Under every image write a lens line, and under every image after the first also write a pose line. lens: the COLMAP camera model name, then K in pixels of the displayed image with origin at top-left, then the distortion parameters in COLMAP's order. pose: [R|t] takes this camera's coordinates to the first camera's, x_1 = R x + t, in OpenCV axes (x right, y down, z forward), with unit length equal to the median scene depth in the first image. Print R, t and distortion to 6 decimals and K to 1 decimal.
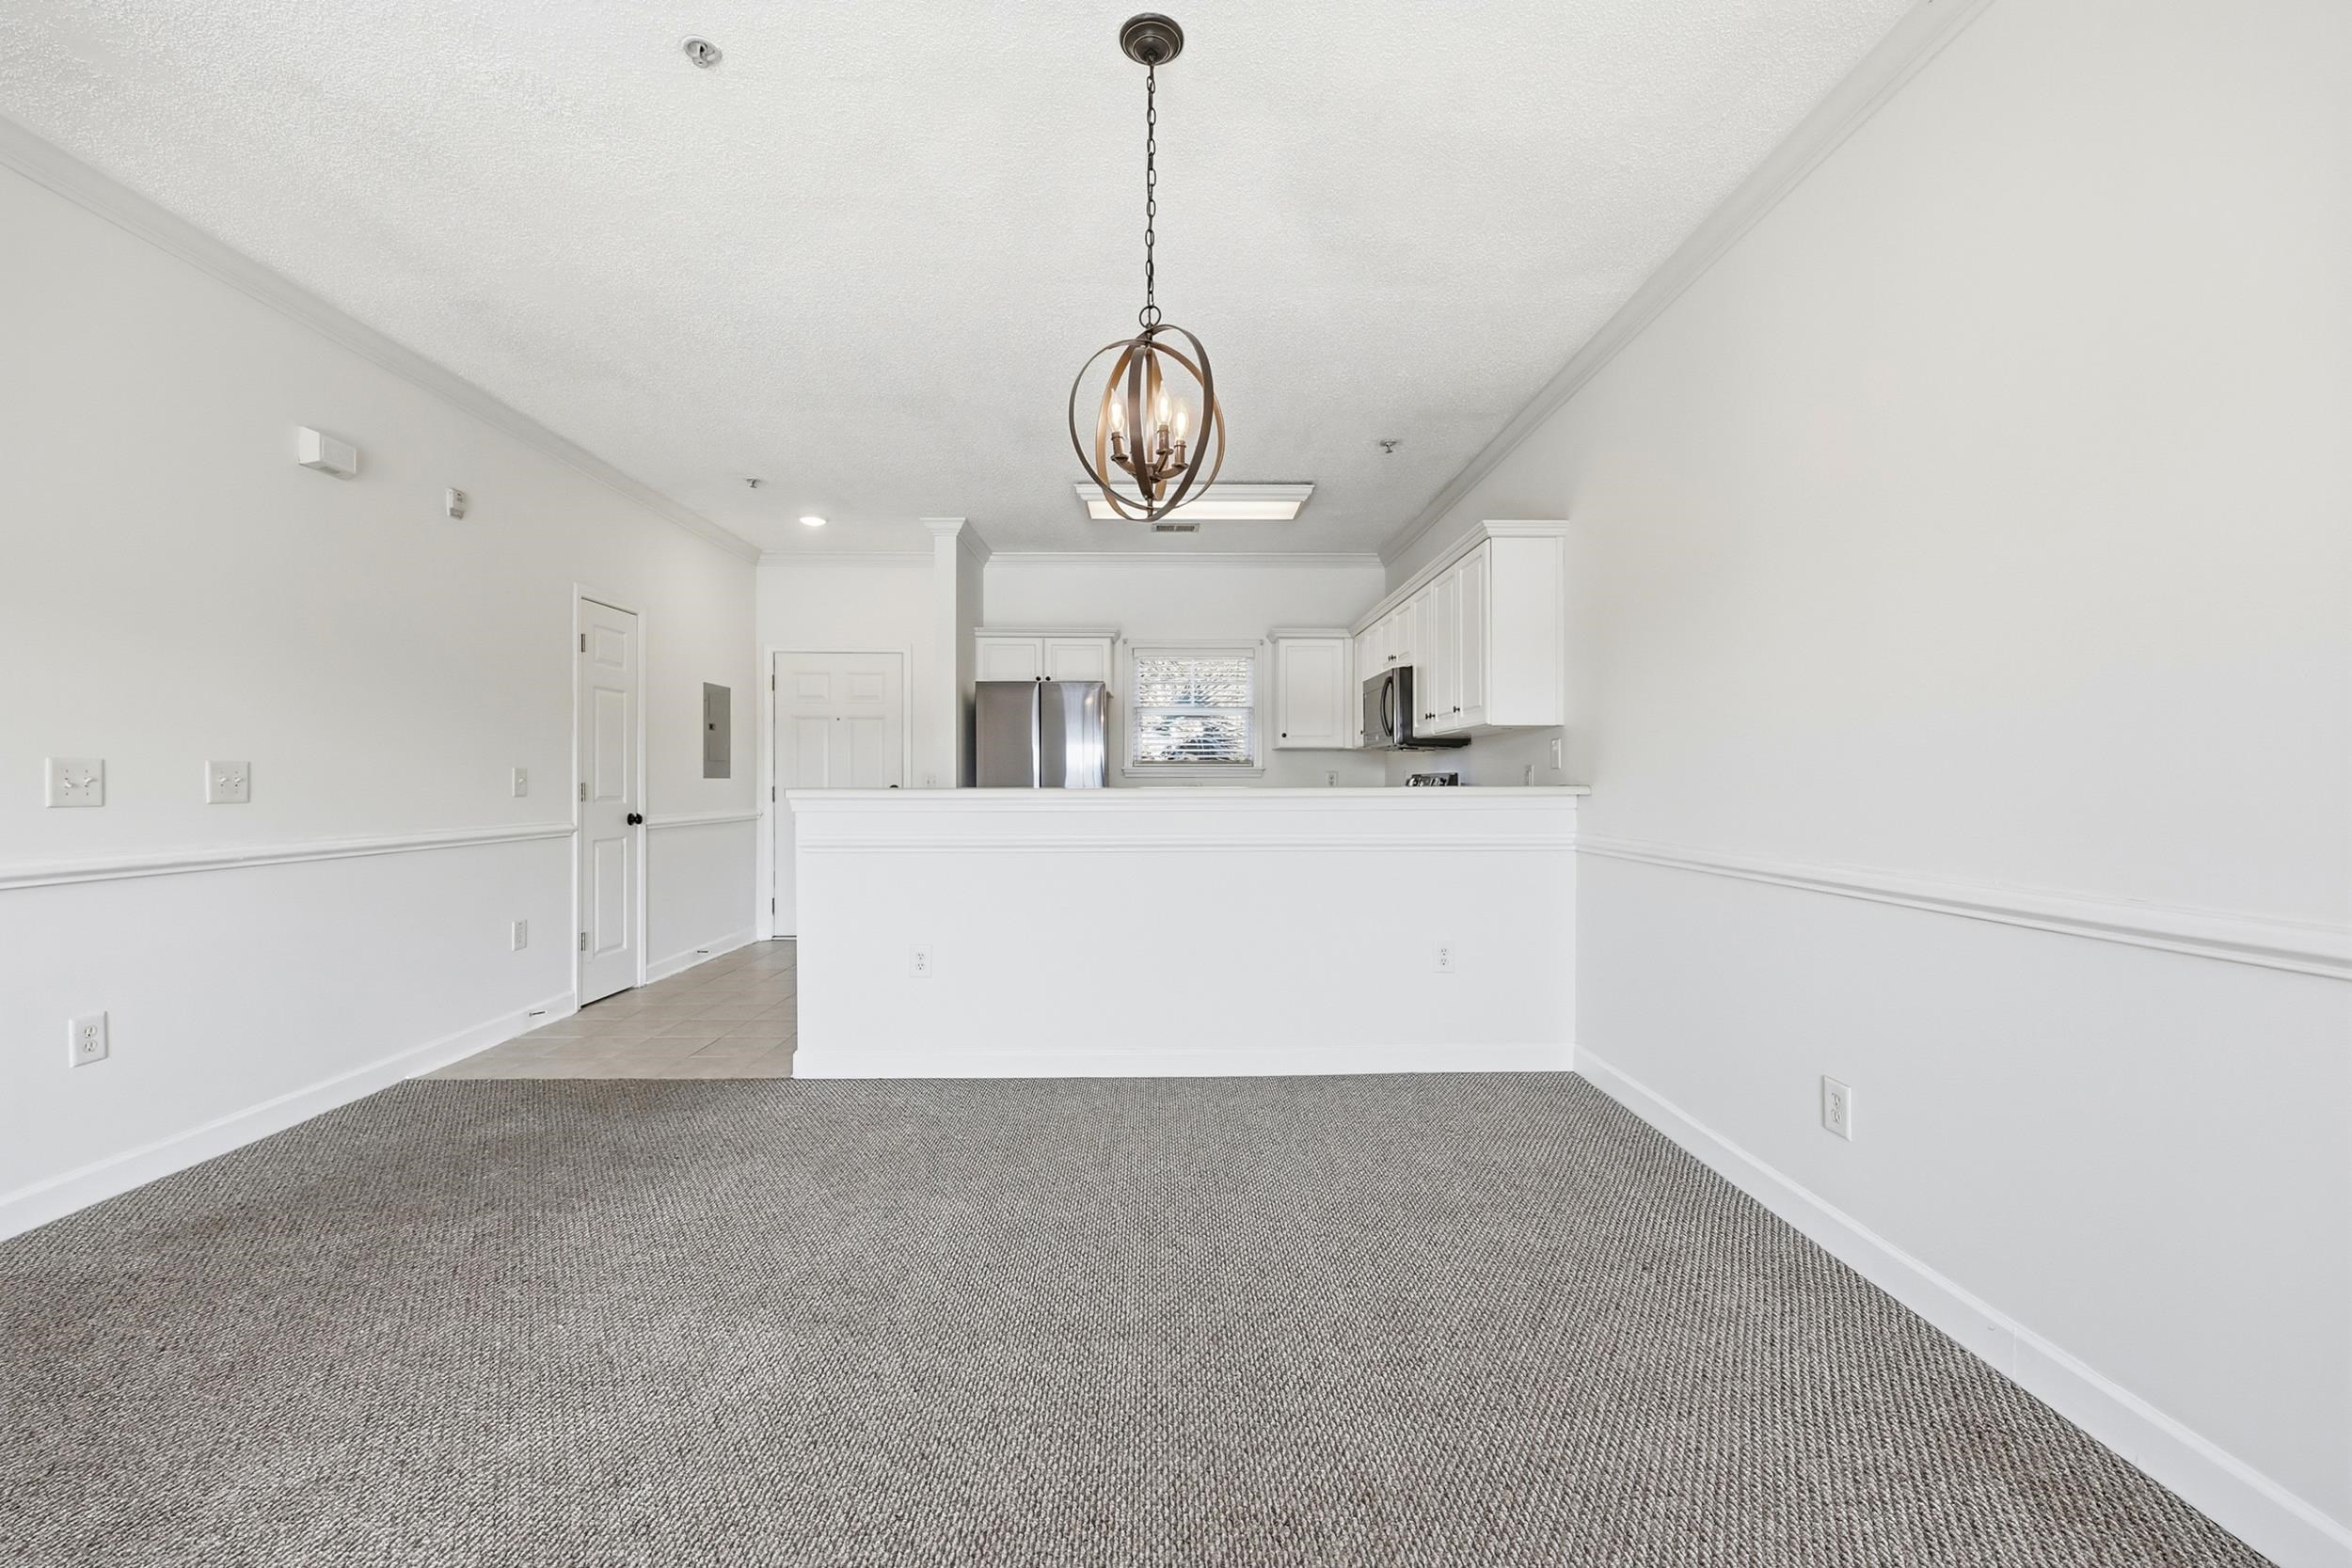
lens RADIAL K [[955.5, 0, 1186.2], [0, 955.5, 780.2], [0, 0, 1]] dist [0.000563, 0.000189]
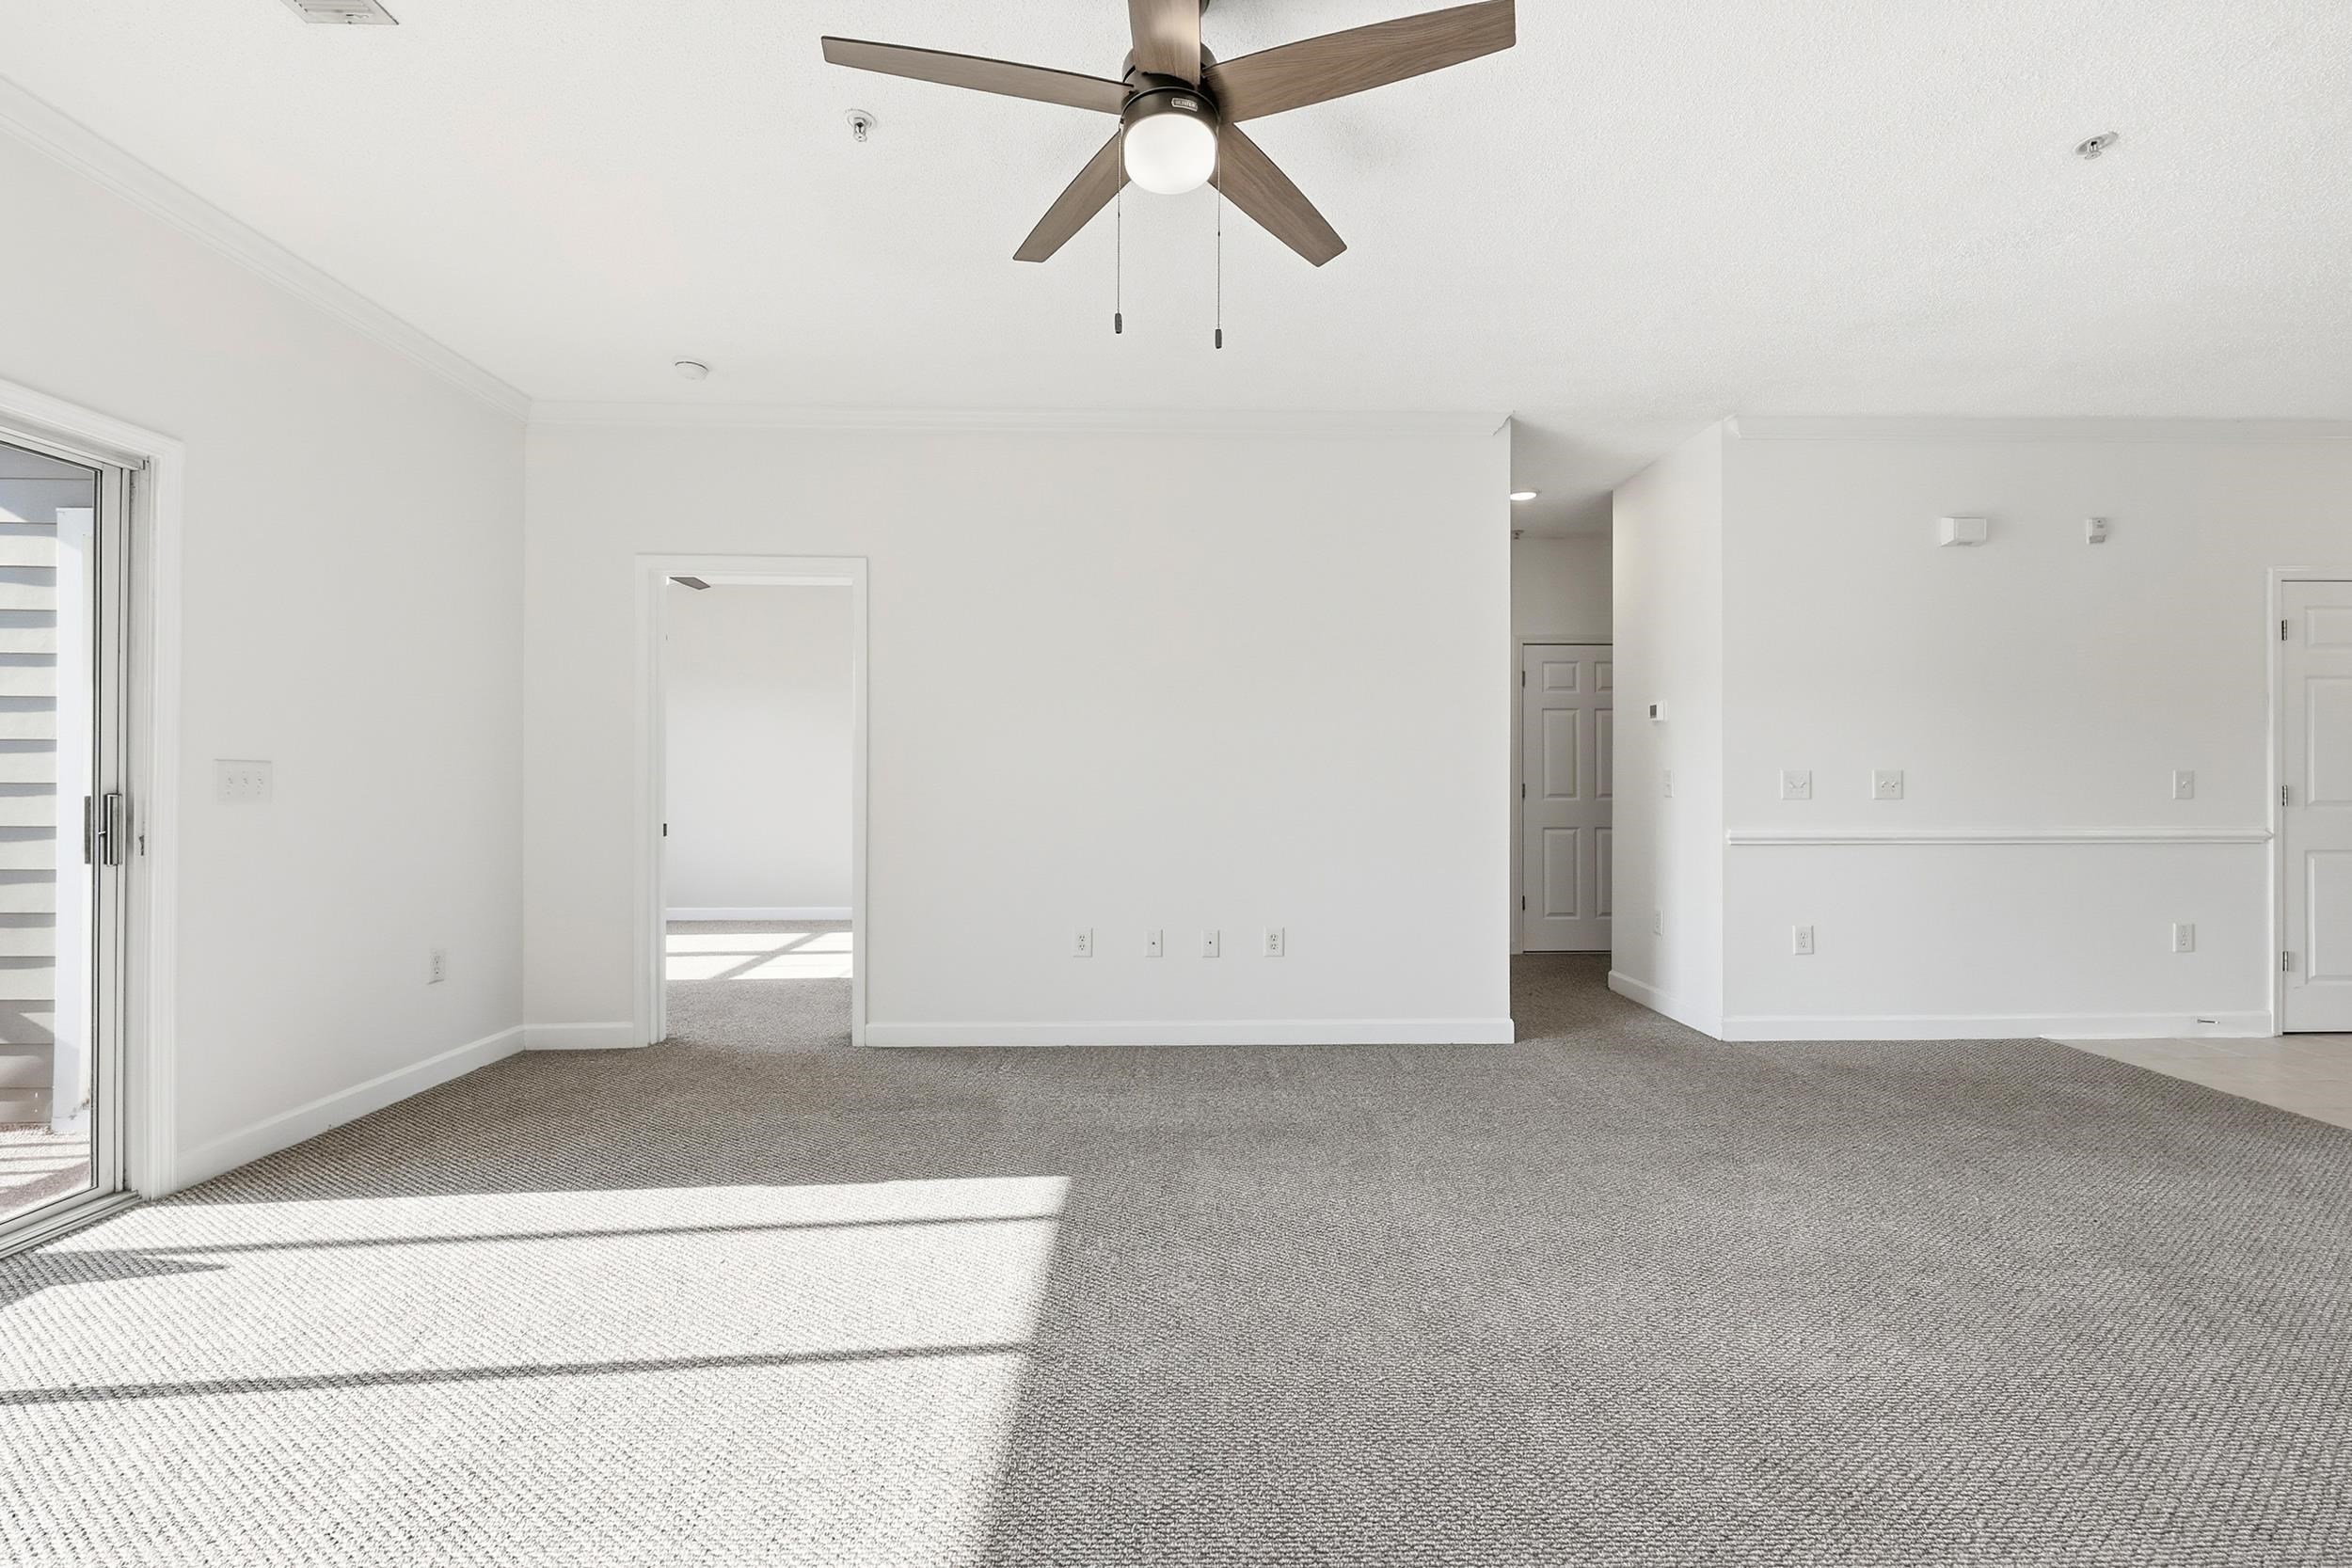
lens RADIAL K [[955.5, 0, 1186.2], [0, 955.5, 780.2], [0, 0, 1]] dist [0.000563, 0.000189]
pose [[-0.001246, -0.003601, -0.999993, 0.438115], [0.002402, 0.999991, -0.003604, -0.002021], [0.999996, -0.002407, -0.001237, -0.056895]]
